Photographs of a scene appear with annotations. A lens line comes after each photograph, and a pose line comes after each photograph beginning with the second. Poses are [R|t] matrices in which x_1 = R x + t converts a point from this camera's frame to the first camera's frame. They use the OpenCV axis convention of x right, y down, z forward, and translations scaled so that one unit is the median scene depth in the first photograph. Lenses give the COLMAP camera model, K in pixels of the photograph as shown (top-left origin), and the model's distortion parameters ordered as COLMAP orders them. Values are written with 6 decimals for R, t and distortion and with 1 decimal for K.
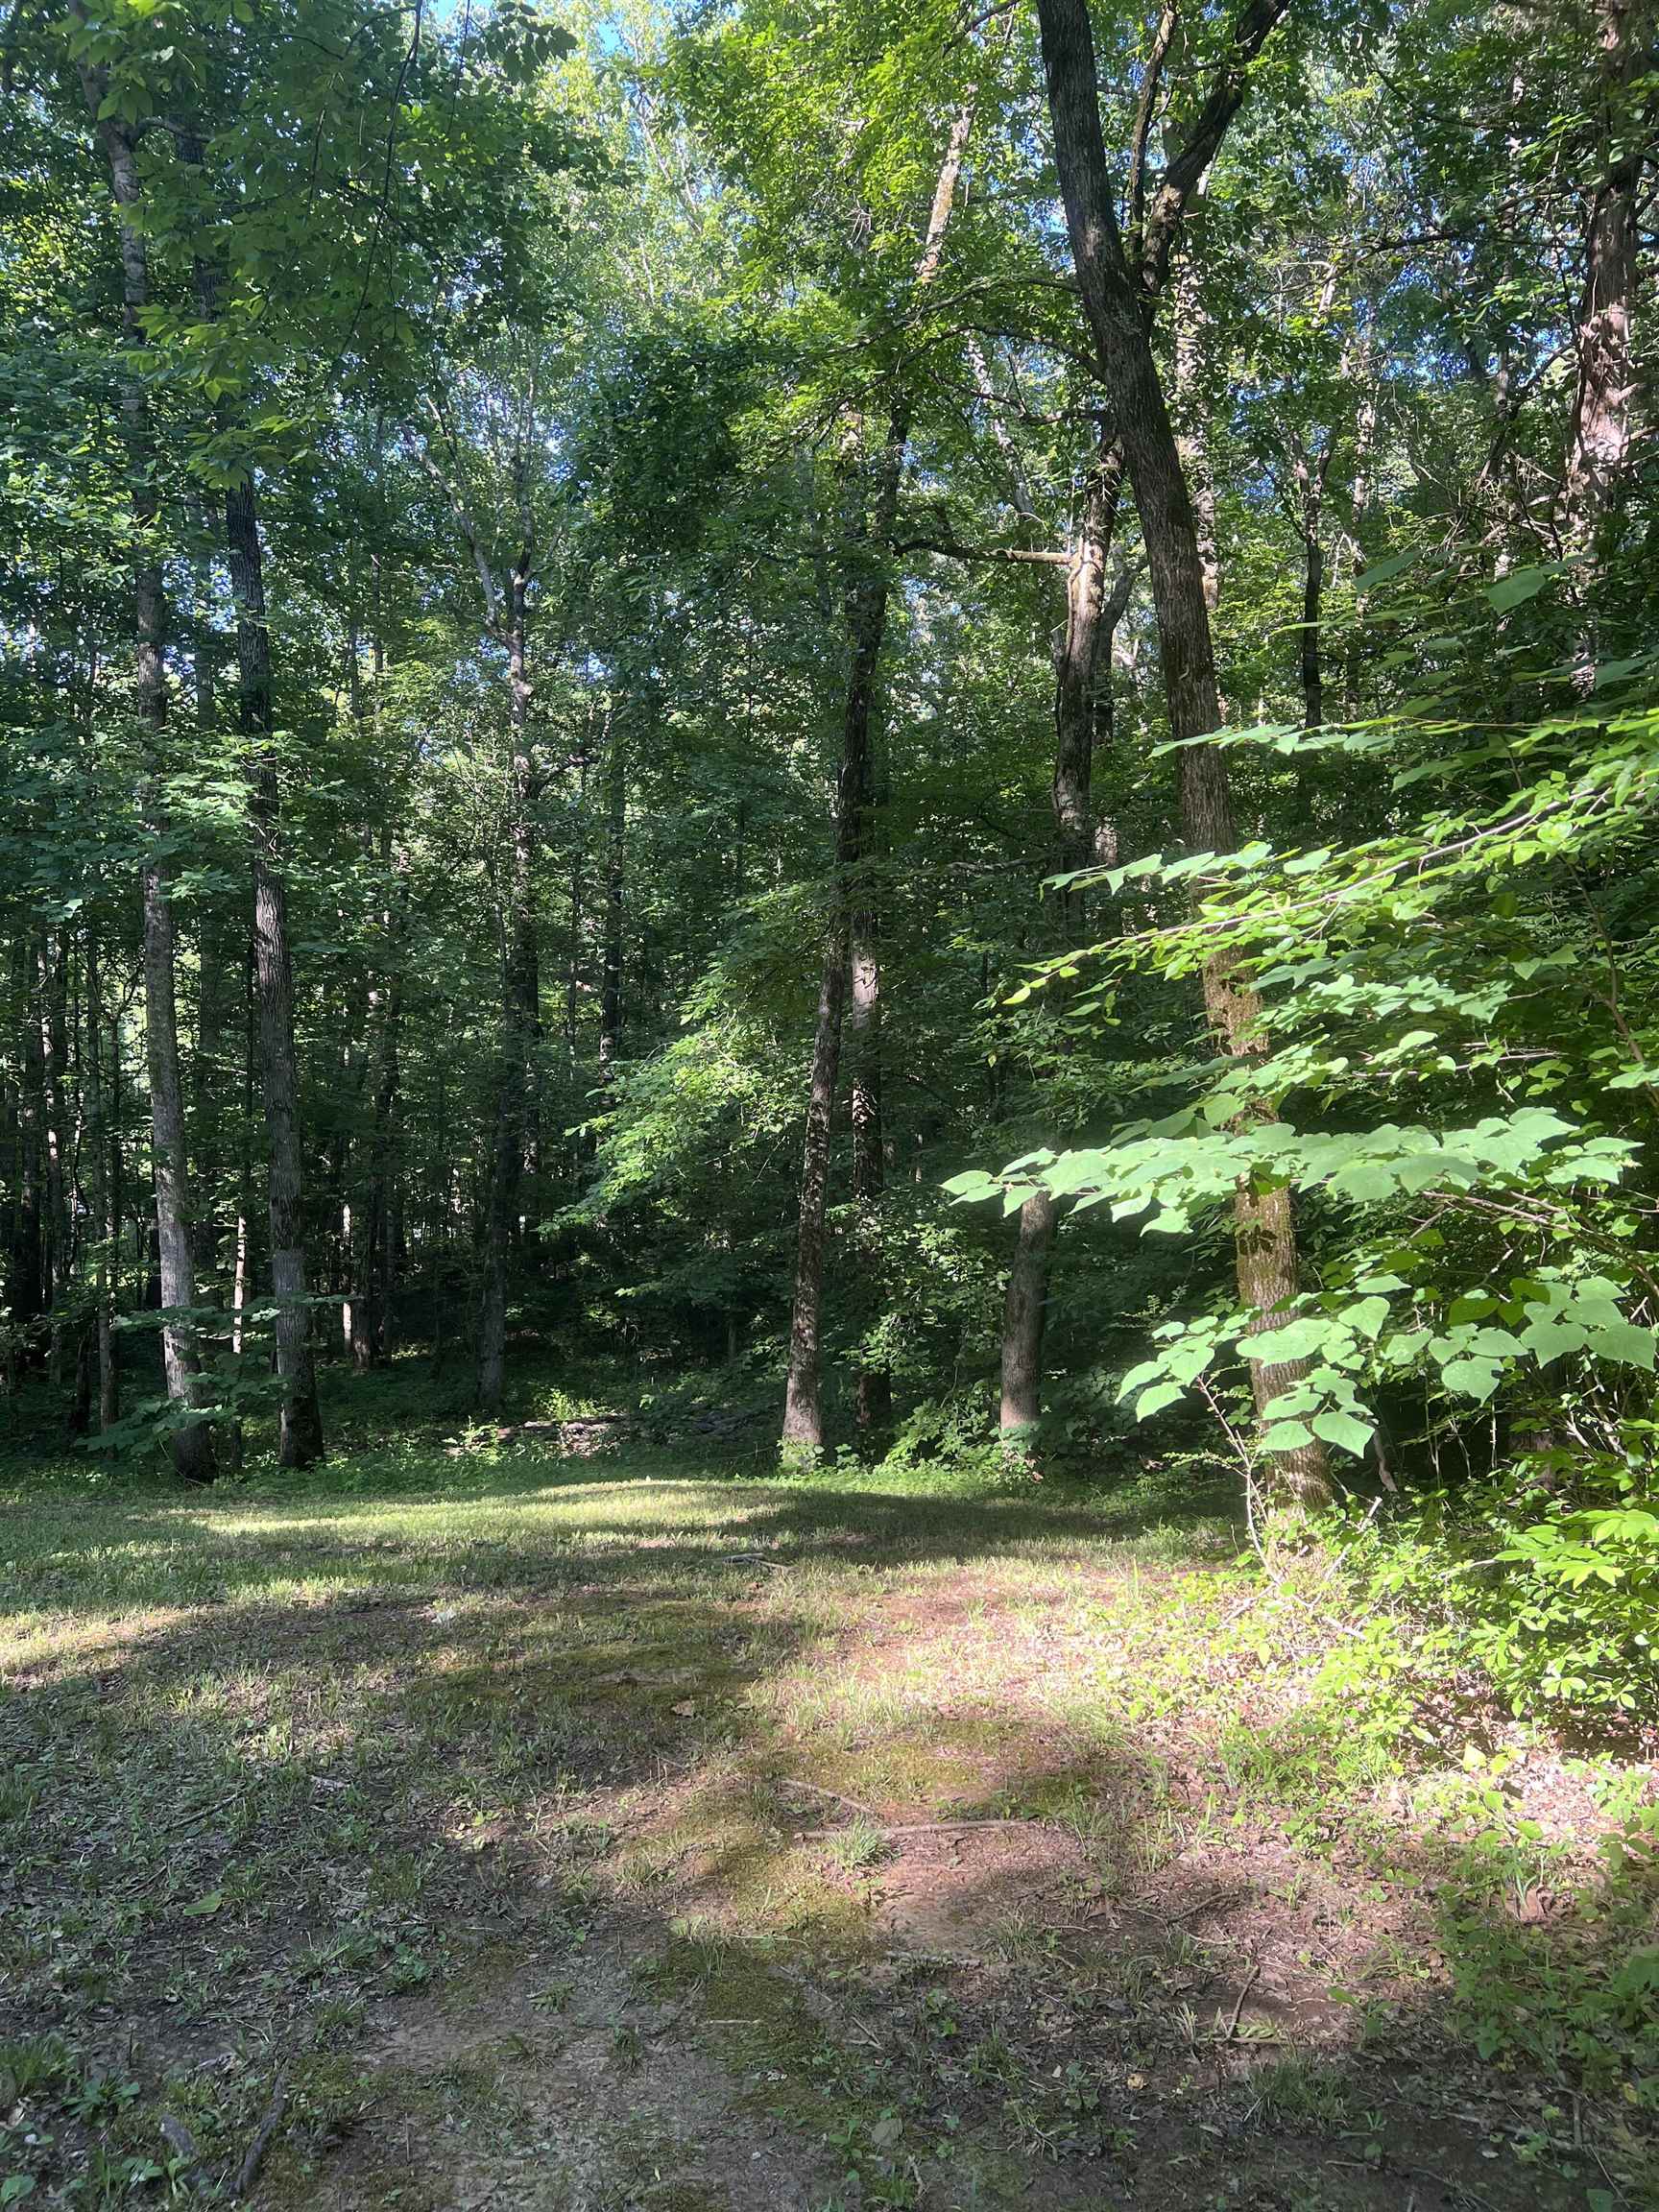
lens RADIAL K [[1695.5, 0, 826.2], [0, 1695.5, 1098.8], [0, 0, 1]] dist [0.005489, -0.002997]
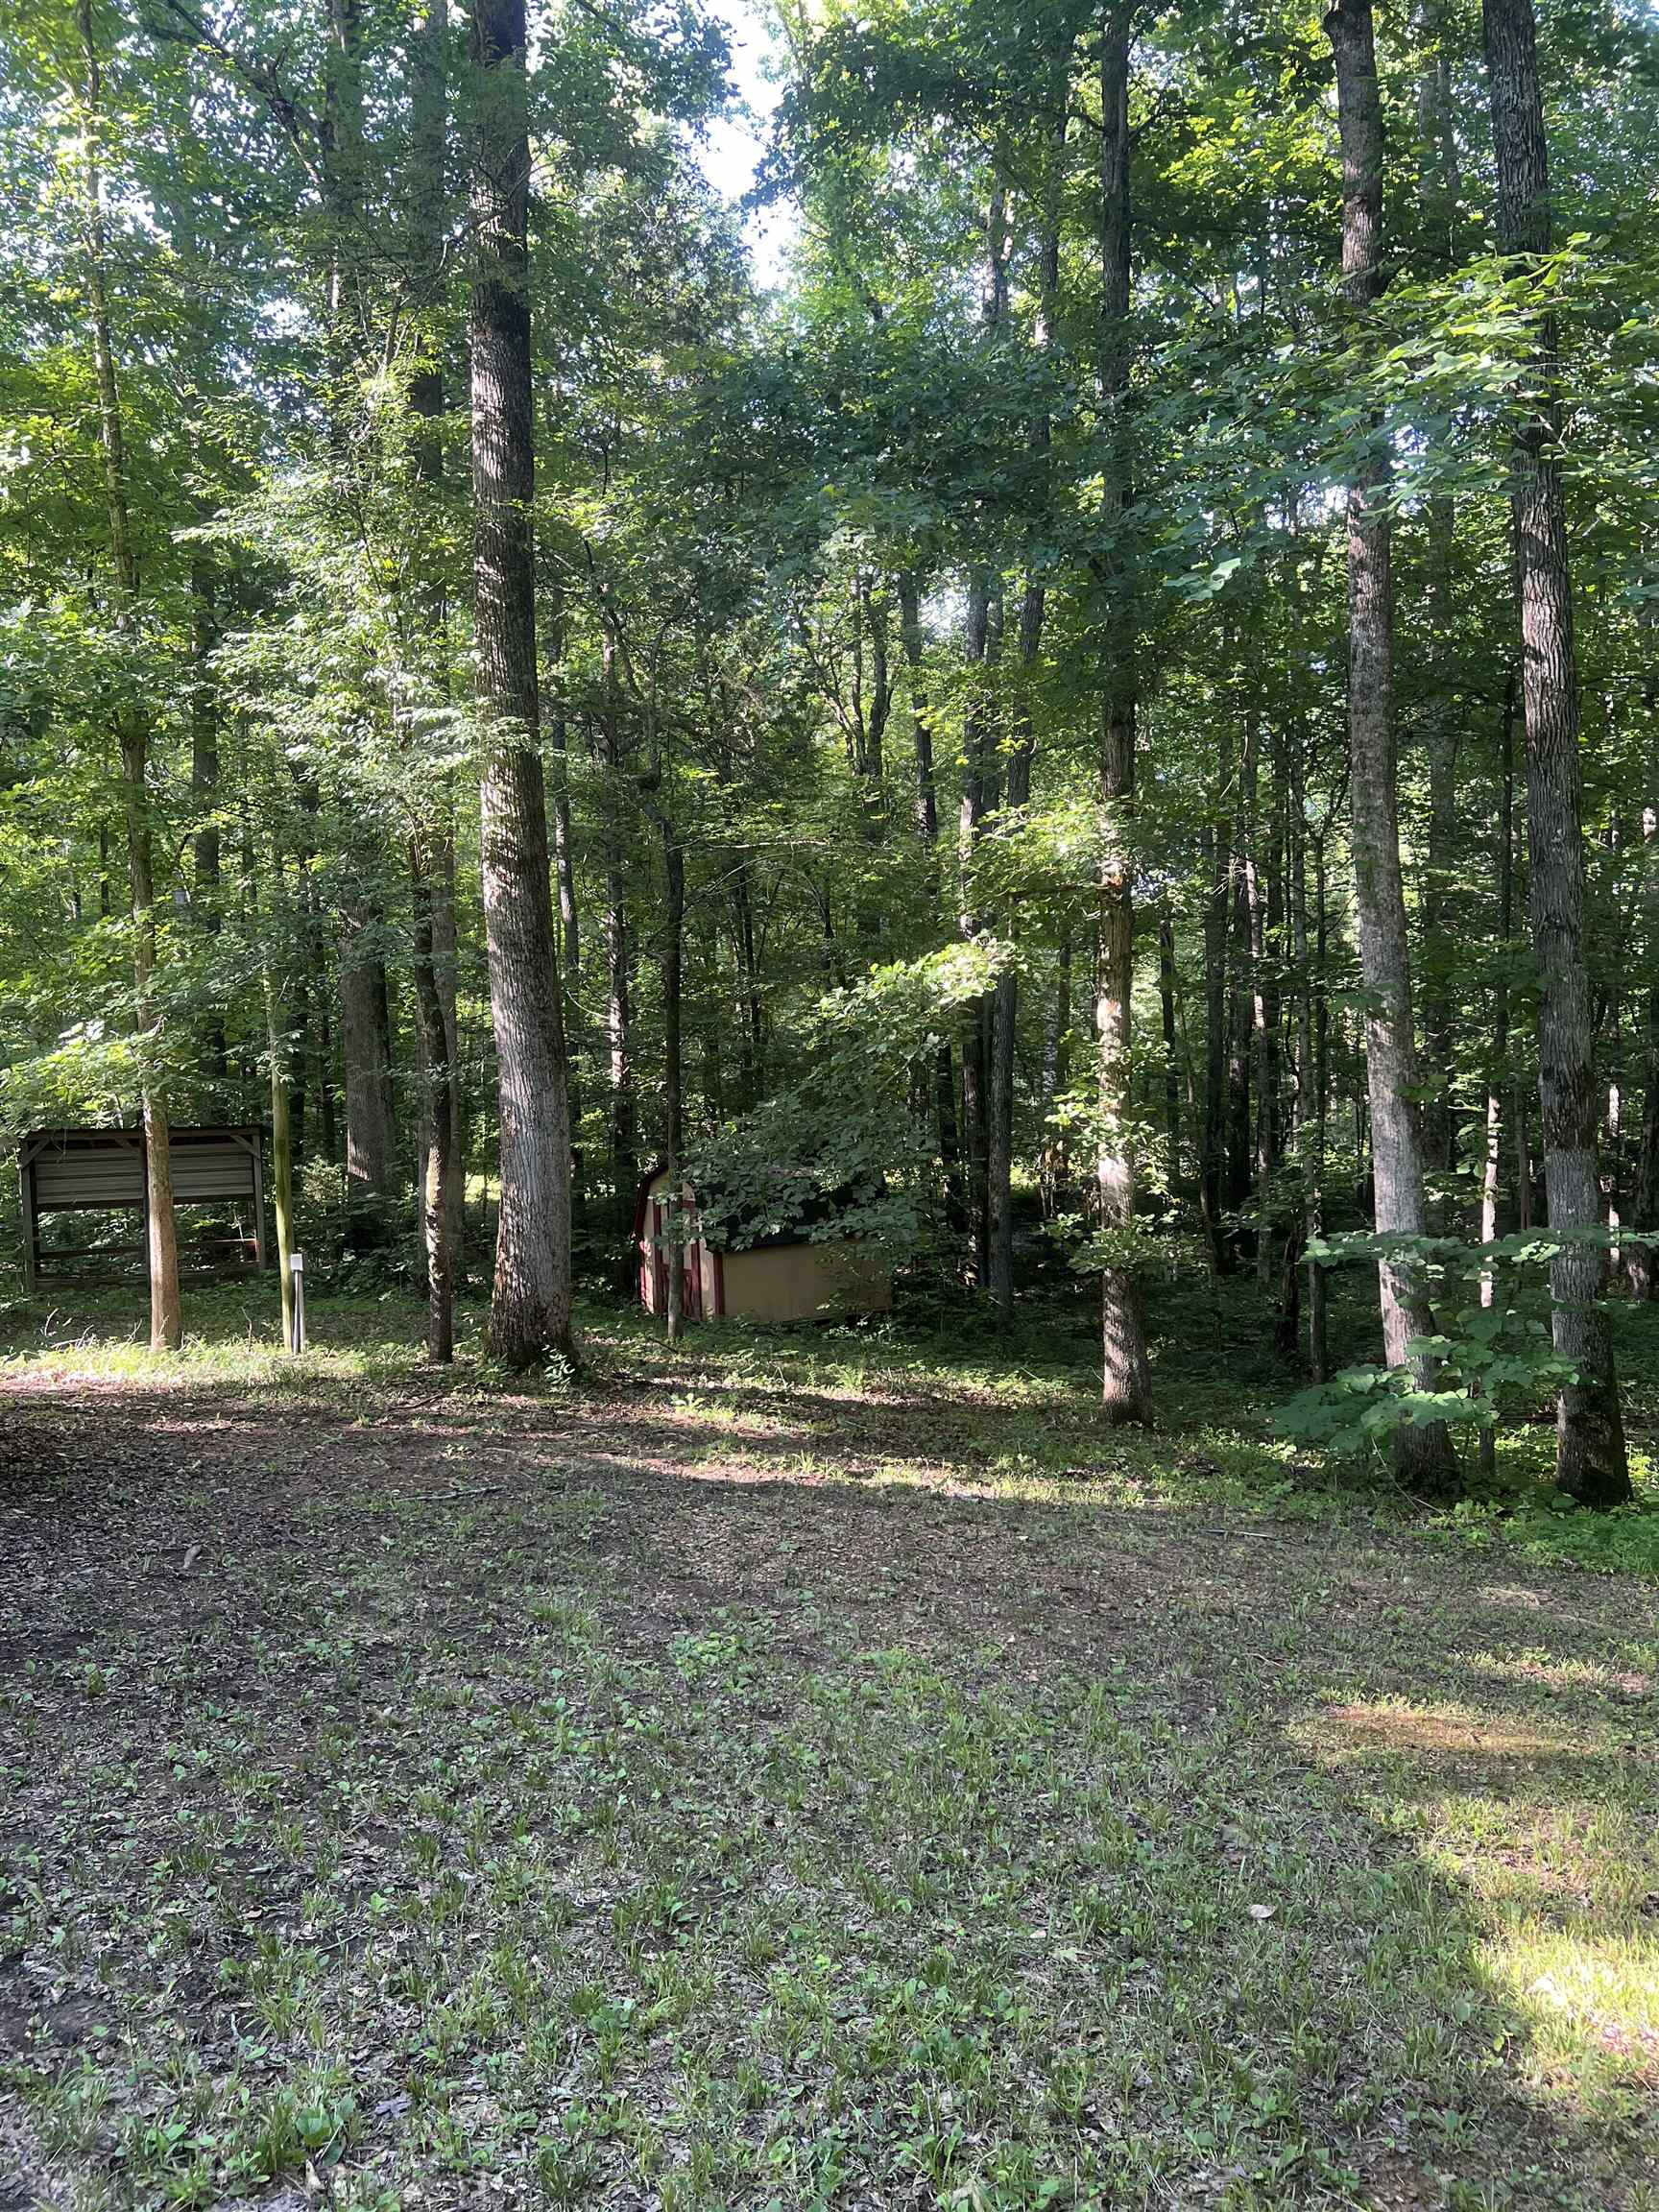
lens RADIAL K [[1695.5, 0, 826.2], [0, 1695.5, 1098.8], [0, 0, 1]] dist [0.005489, -0.002997]
pose [[0.770599, 0.023194, -0.636898, -0.128381], [0.022012, 0.997773, 0.062969, 0.023580], [0.636940, -0.062544, 0.768372, 0.337017]]
